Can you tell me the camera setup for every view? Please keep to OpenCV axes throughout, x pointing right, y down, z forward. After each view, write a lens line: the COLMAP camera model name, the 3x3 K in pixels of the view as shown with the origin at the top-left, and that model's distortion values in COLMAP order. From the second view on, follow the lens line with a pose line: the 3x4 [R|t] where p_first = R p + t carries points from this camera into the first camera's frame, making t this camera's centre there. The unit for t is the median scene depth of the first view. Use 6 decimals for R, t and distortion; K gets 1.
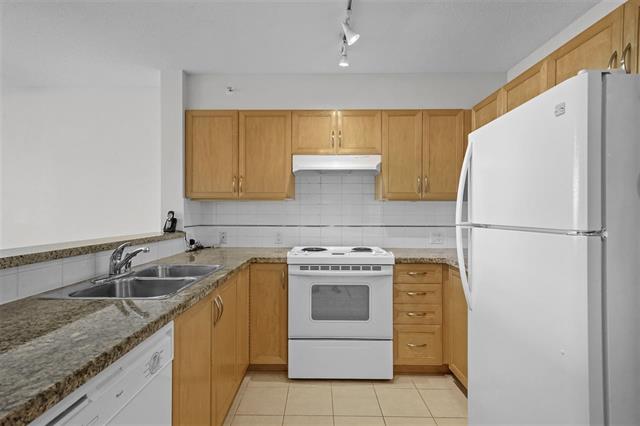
lens RADIAL K [[304.0, 0, 317.3], [0, 304.0, 212.9], [0, 0, 1]] dist [0.001901, 0.000774]
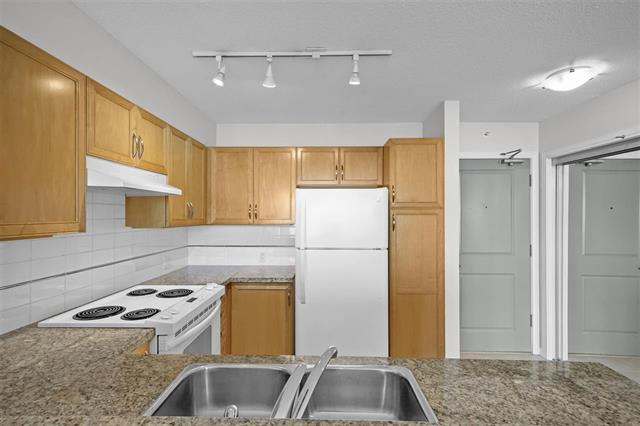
lens RADIAL K [[304.0, 0, 317.3], [0, 304.0, 212.9], [0, 0, 1]] dist [0.001901, 0.000774]
pose [[0.019501, 0.009756, 0.999762, -0.710322], [-0.000919, 0.999952, -0.009739, -0.088520], [-0.999809, -0.000728, 0.019509, 0.624253]]
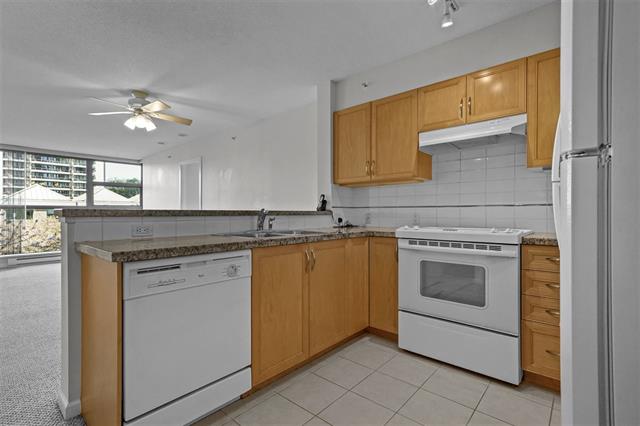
lens RADIAL K [[304.0, 0, 317.3], [0, 304.0, 212.9], [0, 0, 1]] dist [0.001901, 0.000774]
pose [[0.756129, -0.005893, -0.654396, 0.353497], [0.005689, 0.999981, -0.002432, 0.078826], [0.654398, -0.001884, 0.756148, 0.032055]]
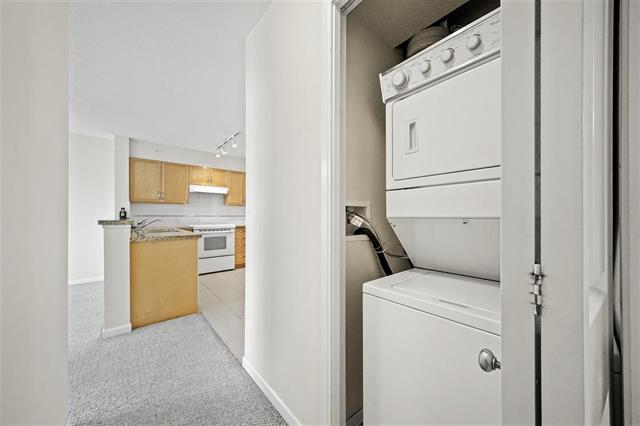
lens RADIAL K [[224.1, 0, 312.8], [0, 224.1, 213.3], [0, 0, 1]] dist [-0.000874, 0.000031]
pose [[0.760299, 0.008686, 0.649515, -0.522091], [-0.002756, 0.999945, -0.010147, 0.046206], [-0.649568, 0.005925, 0.760281, -0.990335]]
